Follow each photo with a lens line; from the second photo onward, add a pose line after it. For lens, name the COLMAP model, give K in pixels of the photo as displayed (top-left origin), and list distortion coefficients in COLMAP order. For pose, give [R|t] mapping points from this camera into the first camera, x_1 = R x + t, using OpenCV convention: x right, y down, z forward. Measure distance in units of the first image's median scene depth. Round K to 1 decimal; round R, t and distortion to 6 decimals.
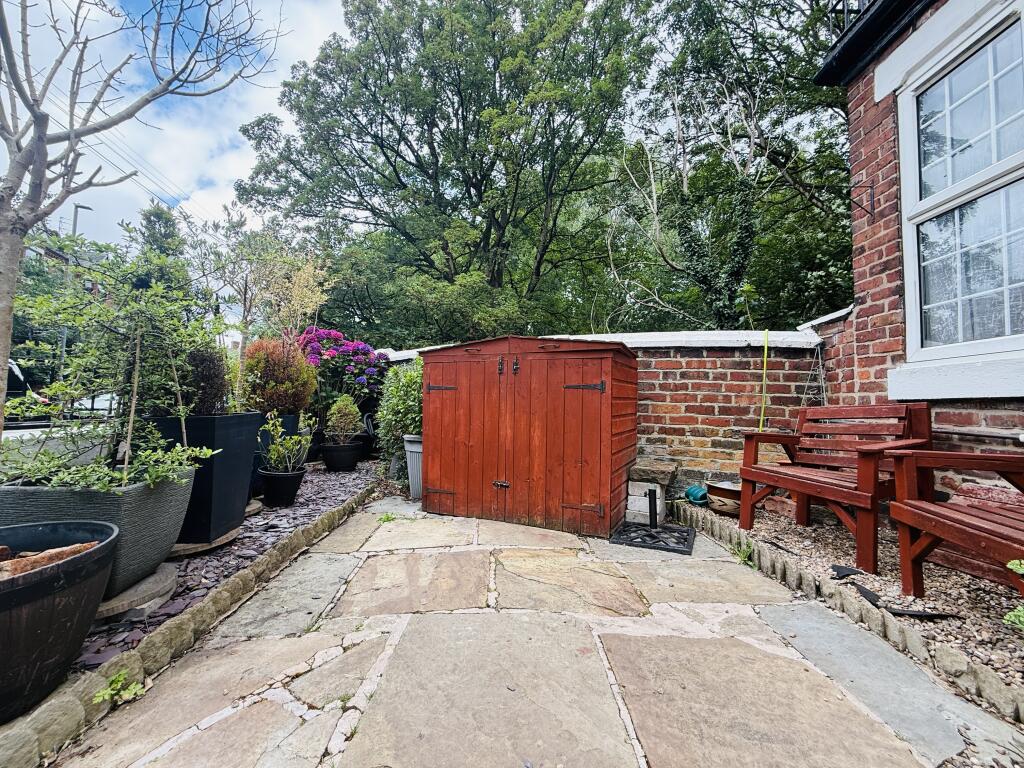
lens RADIAL K [[408.6, 0, 510.0], [0, 408.6, 384.0], [0, 0, 1]] dist [0.001624, -0.000878]
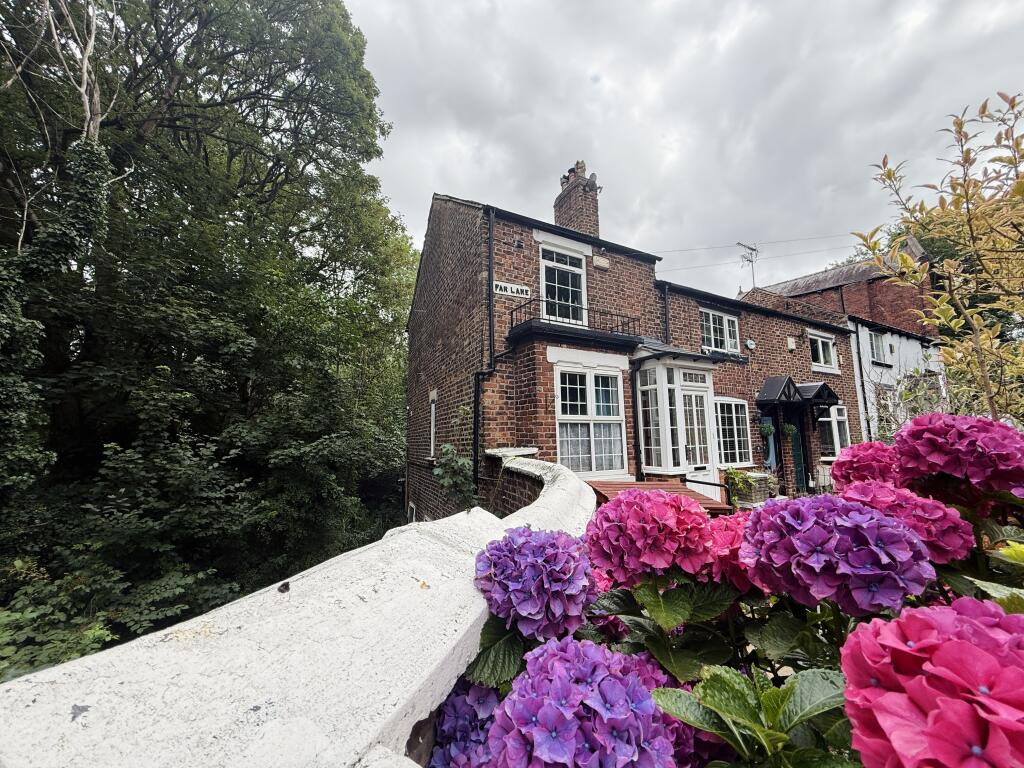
lens RADIAL K [[408.6, 0, 509.7], [0, 408.6, 383.9], [0, 0, 1]] dist [0.001624, -0.000878]
pose [[-0.496079, 0.092651, 0.863320, -0.951137], [-0.053525, 0.989136, -0.136910, -0.236407], [-0.866626, -0.114127, -0.485731, 2.250920]]
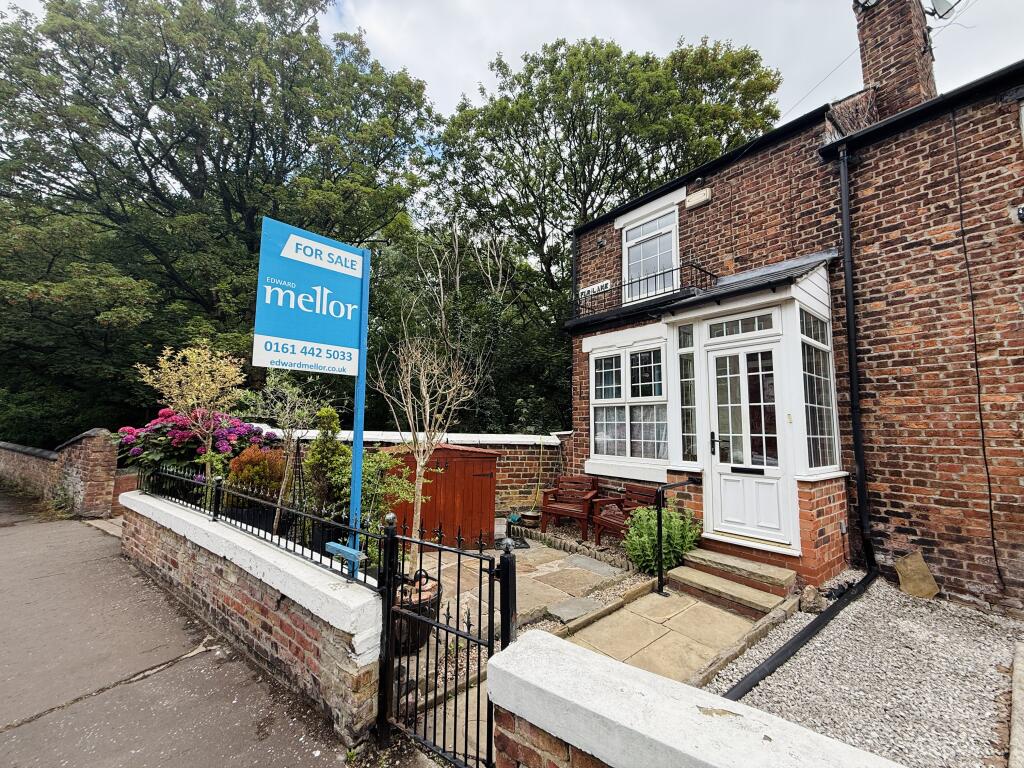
lens RADIAL K [[408.6, 0, 508.2], [0, 408.6, 380.5], [0, 0, 1]] dist [0.001624, -0.000878]
pose [[0.783083, 0.059671, 0.619047, -1.008070], [-0.033837, 0.998000, -0.053396, -0.358852], [-0.620995, 0.020866, 0.783536, -0.683895]]
